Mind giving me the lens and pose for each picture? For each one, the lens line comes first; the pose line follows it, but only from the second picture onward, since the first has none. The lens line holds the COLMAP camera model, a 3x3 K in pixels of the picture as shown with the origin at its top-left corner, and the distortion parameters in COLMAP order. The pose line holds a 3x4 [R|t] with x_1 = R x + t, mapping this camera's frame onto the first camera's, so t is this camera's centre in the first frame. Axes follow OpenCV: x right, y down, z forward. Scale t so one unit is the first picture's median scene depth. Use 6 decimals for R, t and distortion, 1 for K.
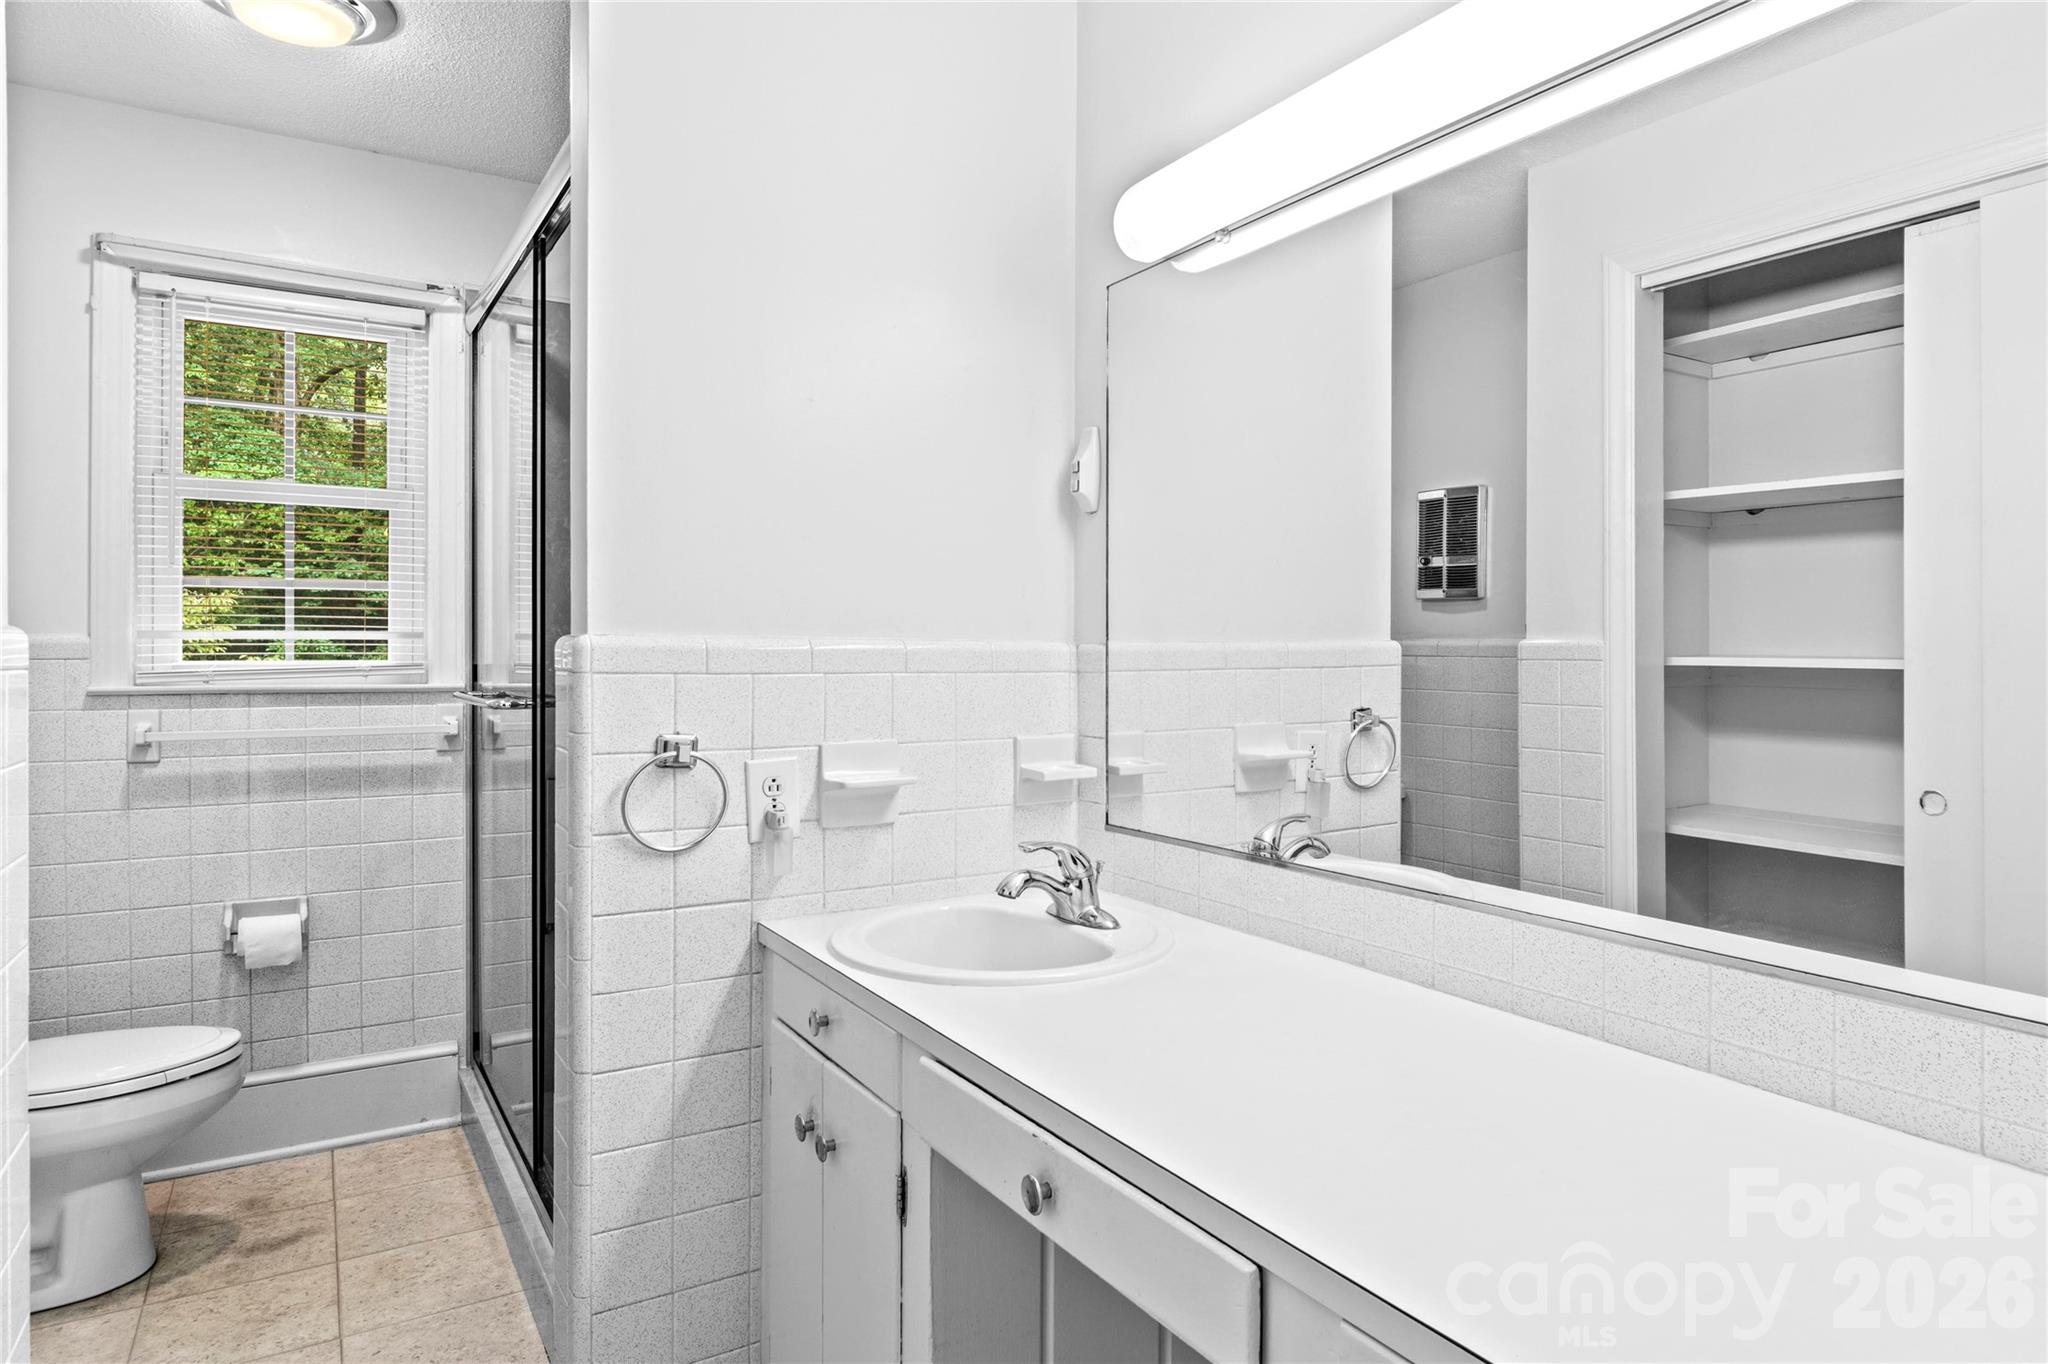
lens RADIAL K [[1163.6, 0, 1026.0], [0, 1163.6, 670.2], [0, 0, 1]] dist [0.002608, 0.000180]
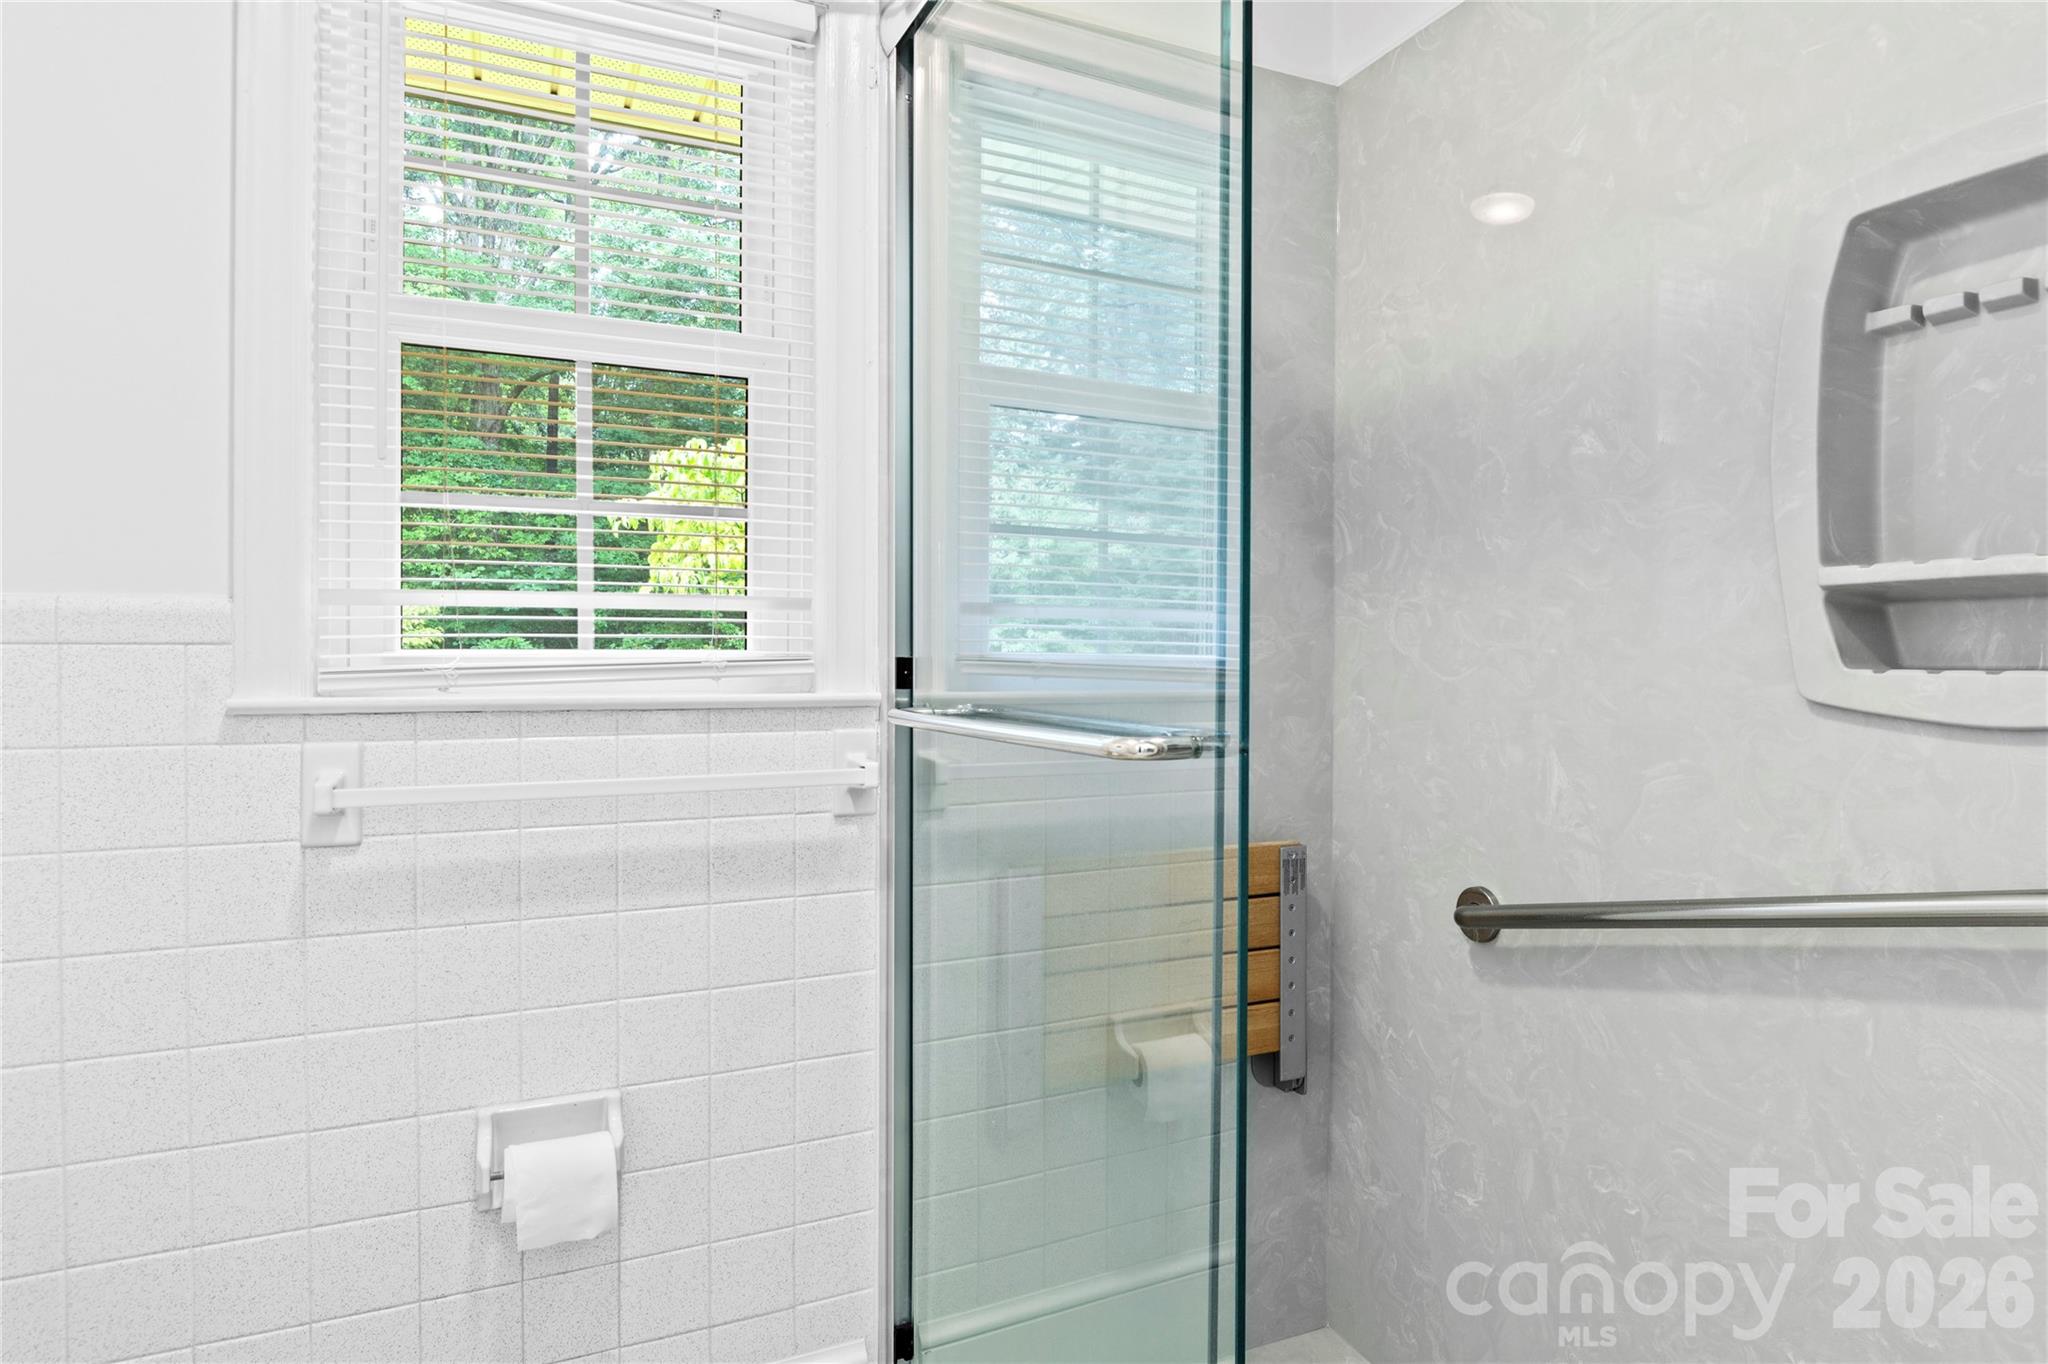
lens RADIAL K [[1205.3, 0, 1080.8], [0, 1205.3, 678.0], [0, 0, 1]] dist [-0.001812, -0.001306]
pose [[0.994150, 0.001528, -0.107993, -0.353975], [-0.001131, 0.999992, 0.003732, 0.002881], [0.107998, -0.003588, 0.994145, 0.484077]]
